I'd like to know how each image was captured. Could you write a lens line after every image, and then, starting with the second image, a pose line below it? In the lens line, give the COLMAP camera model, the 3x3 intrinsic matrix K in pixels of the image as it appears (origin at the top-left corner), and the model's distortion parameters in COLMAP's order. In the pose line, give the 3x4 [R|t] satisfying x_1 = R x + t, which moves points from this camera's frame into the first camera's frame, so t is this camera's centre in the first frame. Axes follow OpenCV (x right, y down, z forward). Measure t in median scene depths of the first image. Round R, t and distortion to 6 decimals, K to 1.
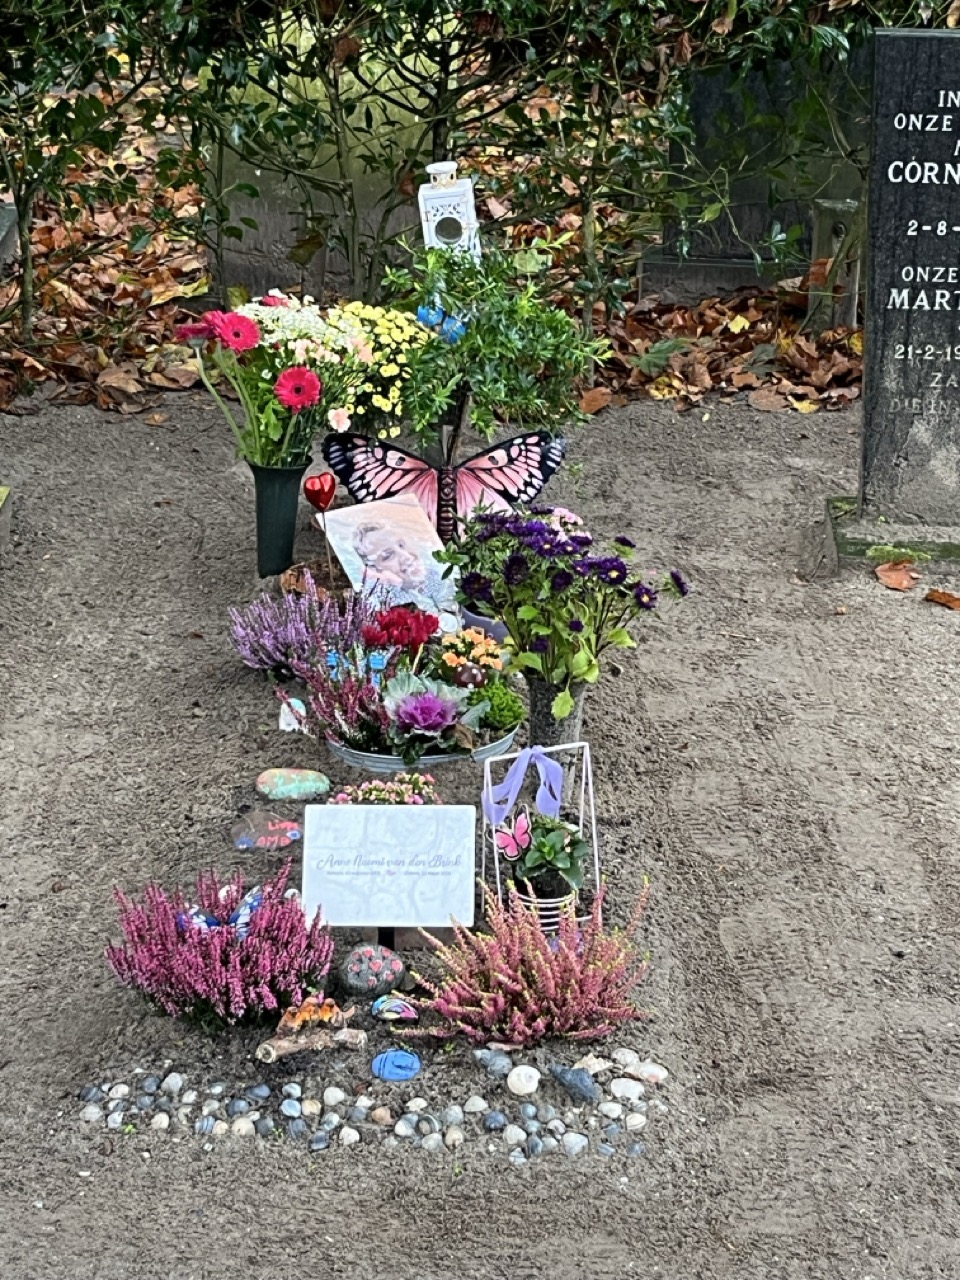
lens RADIAL K [[2593.3, 0, 480.0], [0, 2593.3, 640.0], [0, 0, 1]] dist [0.169687, -0.460382]
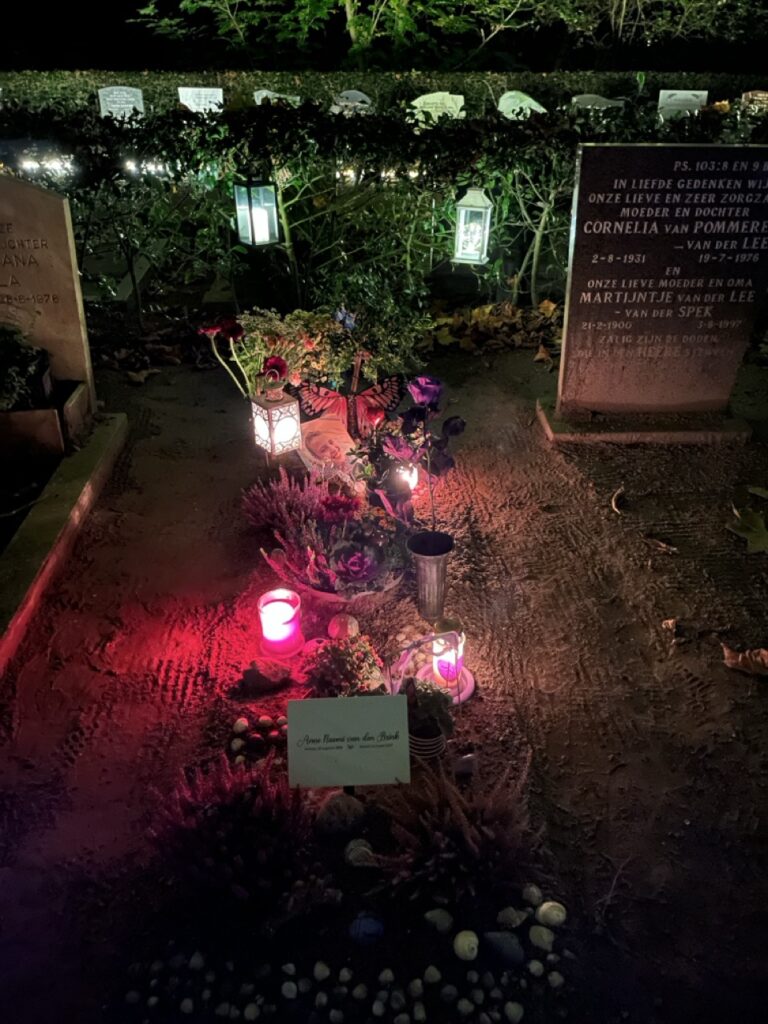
lens RADIAL K [[768.9, 0, 392.8], [0, 768.9, 516.1], [0, 0, 1]] dist [0.078198, -0.106246]
pose [[0.996878, -0.052589, 0.058897, -0.021037], [0.042504, 0.986036, 0.161015, -0.071912], [-0.066542, -0.158009, 0.985193, 0.433816]]
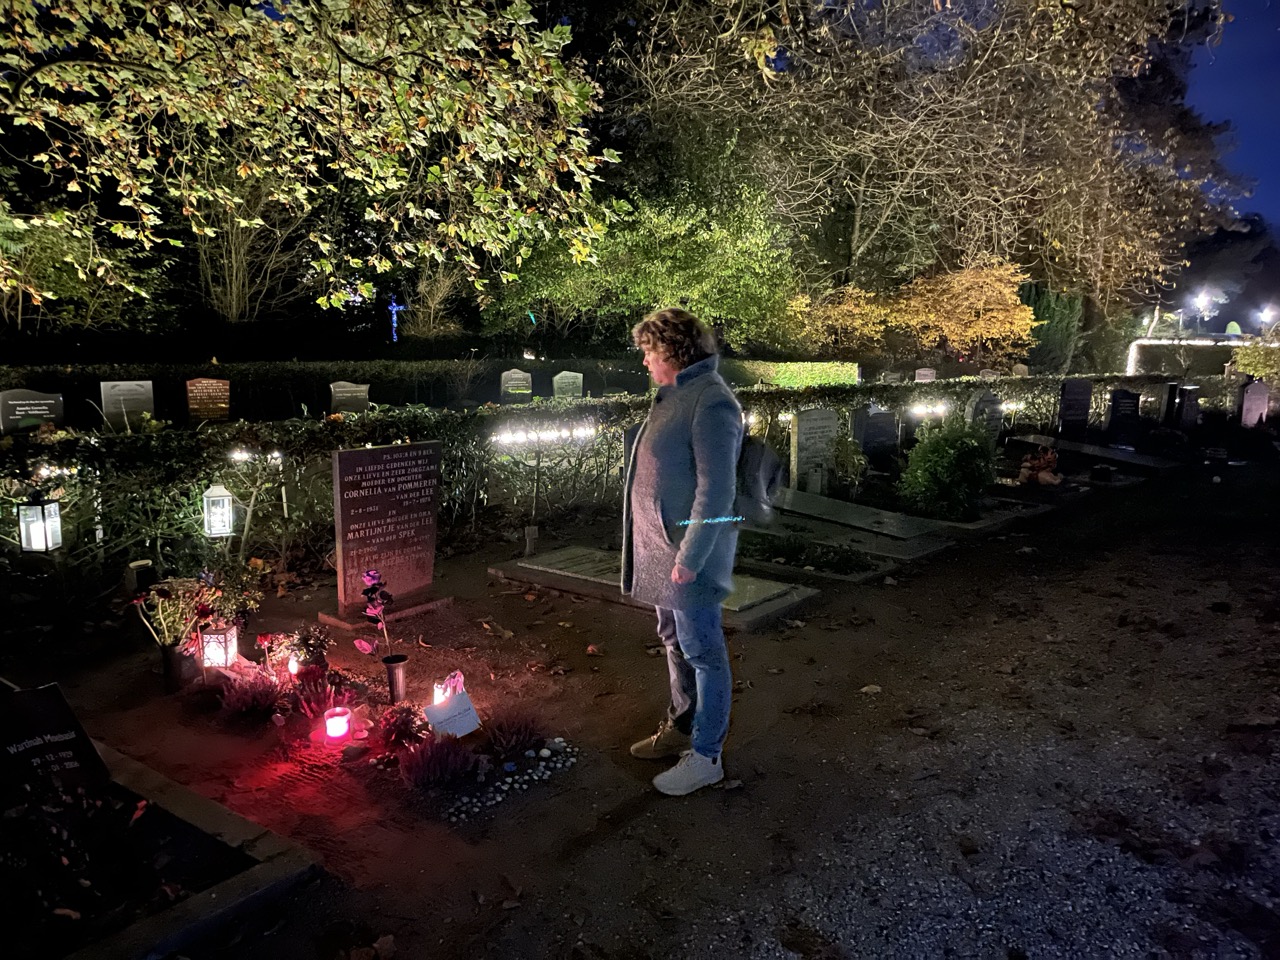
lens RADIAL K [[954.4, 0, 640.0], [0, 954.4, 480.0], [0, 0, 1]] dist [-0.008662, -0.008251]
pose [[0.556822, -0.140360, 0.818687, -0.553320], [0.304223, 0.951595, -0.043767, -0.042855], [-0.772915, 0.273434, 0.572570, 0.094165]]
